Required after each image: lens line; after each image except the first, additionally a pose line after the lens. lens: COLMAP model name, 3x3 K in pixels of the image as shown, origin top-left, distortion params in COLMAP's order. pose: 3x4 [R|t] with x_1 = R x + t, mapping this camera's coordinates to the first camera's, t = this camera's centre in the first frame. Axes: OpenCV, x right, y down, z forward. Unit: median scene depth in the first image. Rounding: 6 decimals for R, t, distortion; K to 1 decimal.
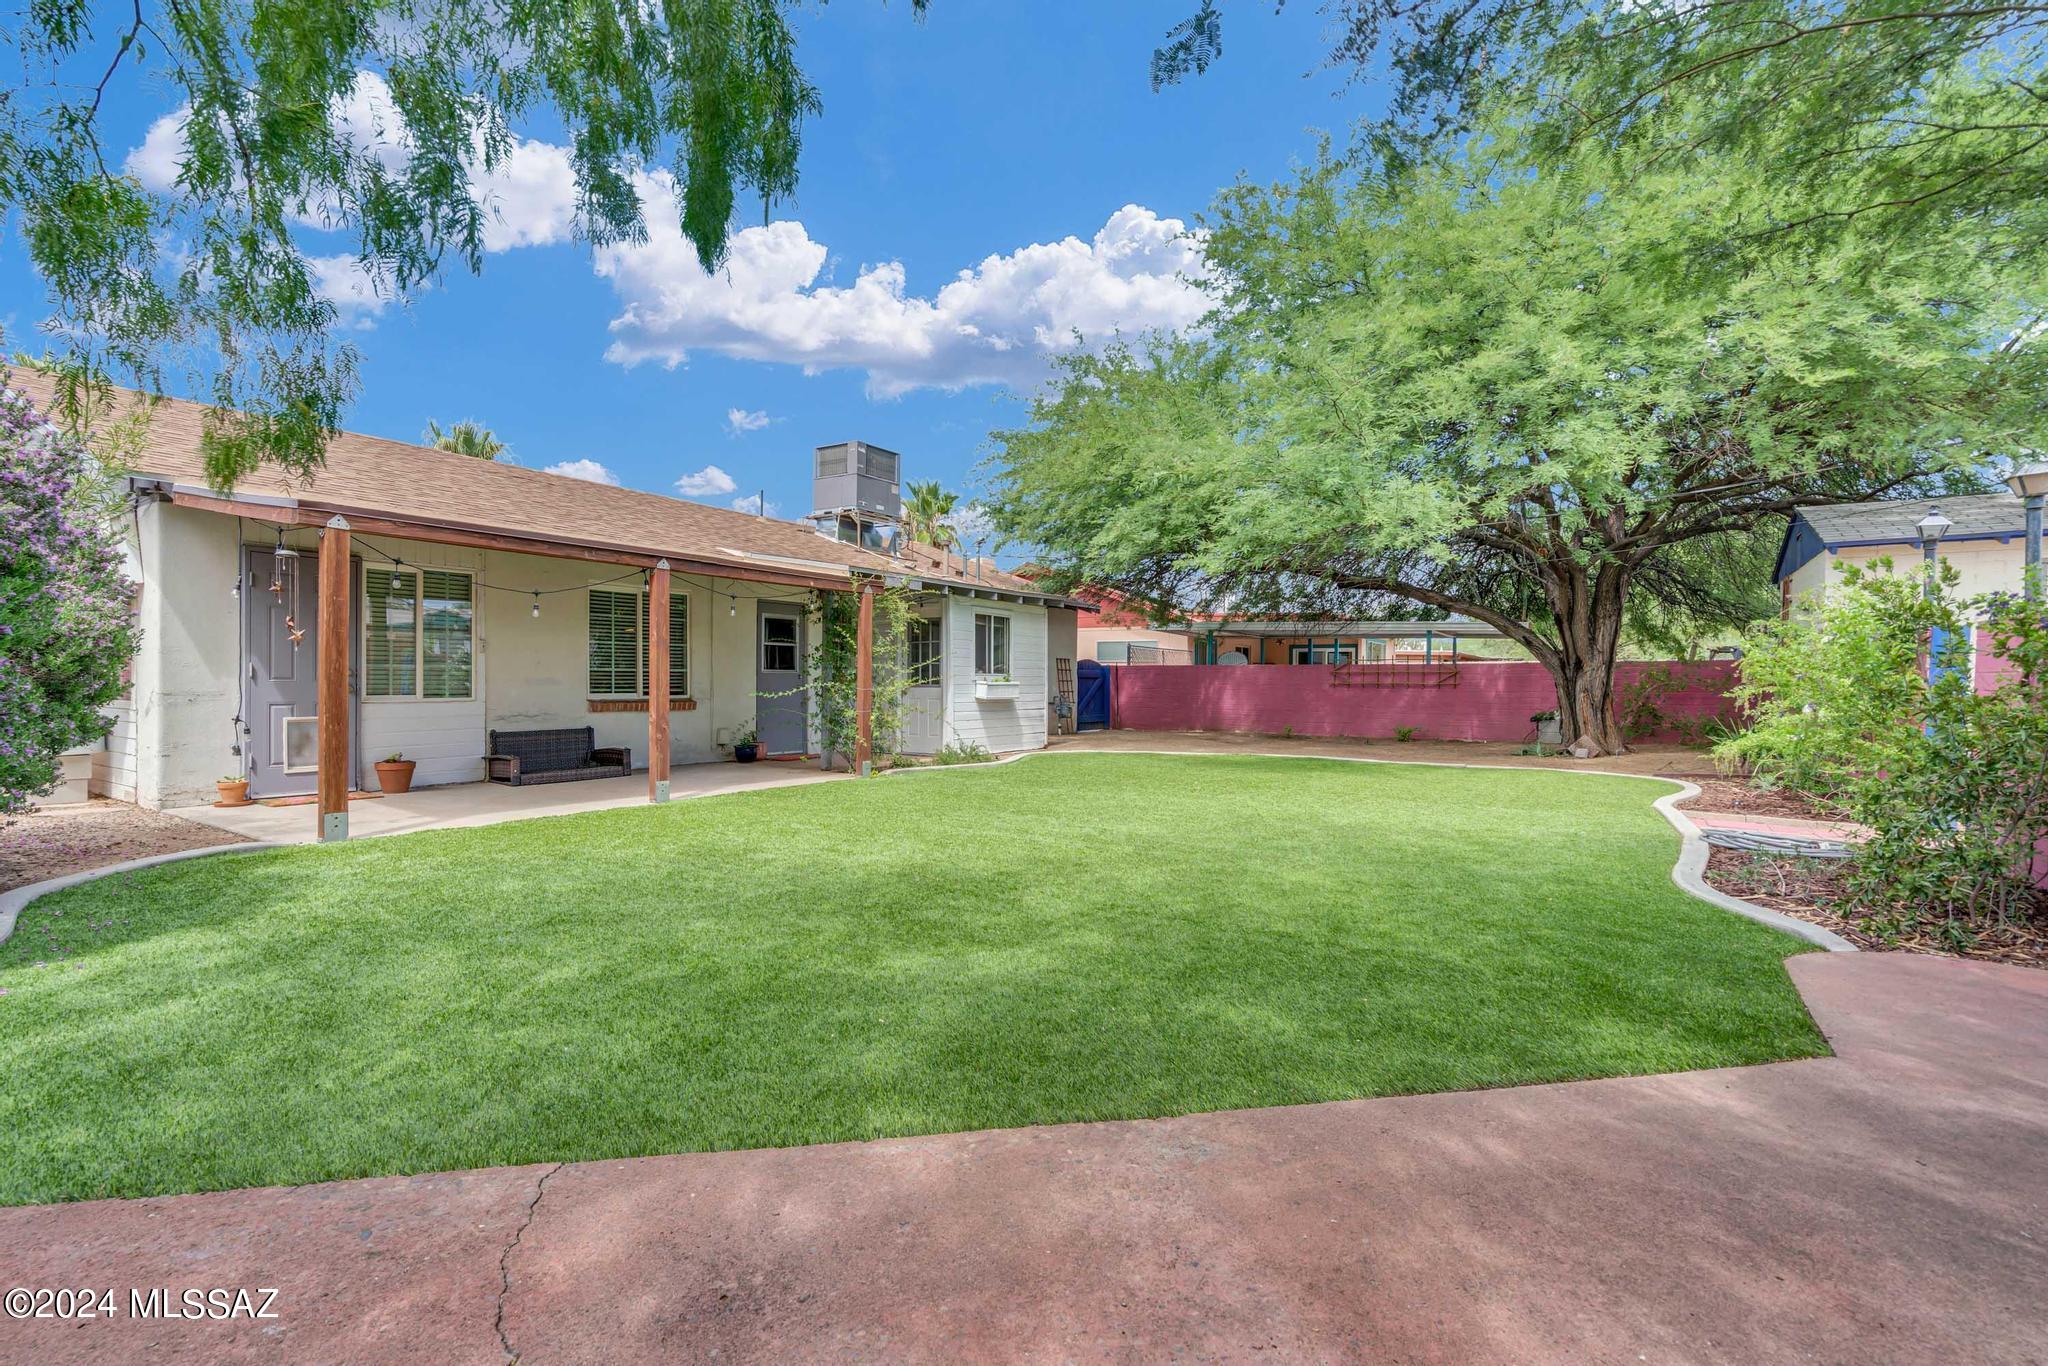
lens RADIAL K [[897.3, 0, 1024.9], [0, 897.3, 685.3], [0, 0, 1]] dist [-0.001114, -0.000051]
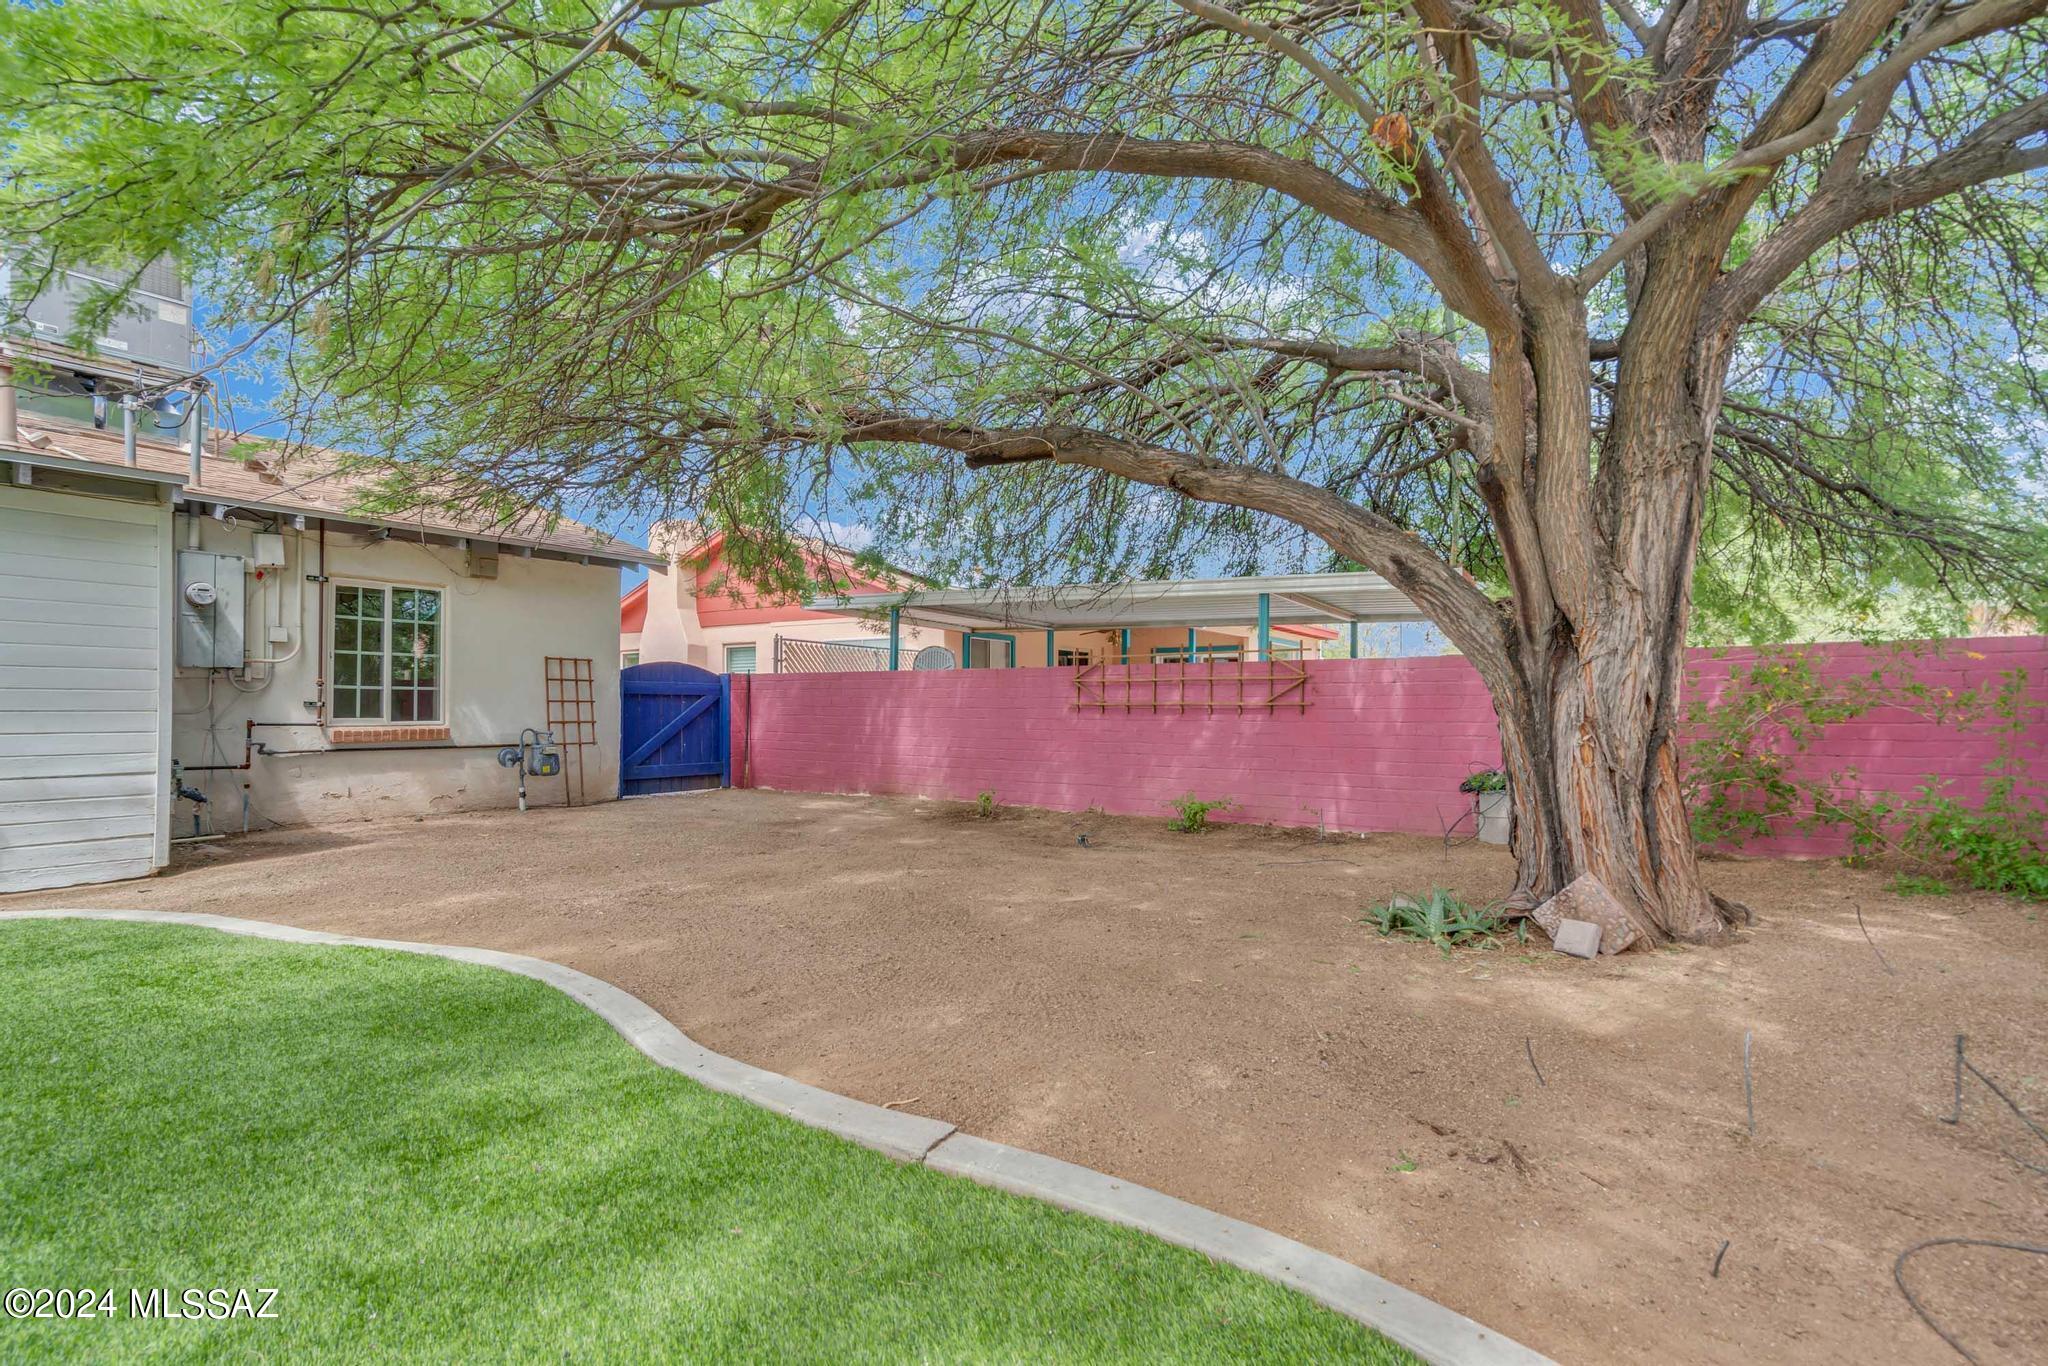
lens RADIAL K [[897.3, 0, 1023.4], [0, 897.3, 687.0], [0, 0, 1]] dist [-0.001114, -0.000051]
pose [[0.999987, -0.001549, -0.004931, 0.360080], [0.001437, 0.999742, -0.022650, -0.000134], [0.004965, 0.022643, 0.999731, 0.574755]]
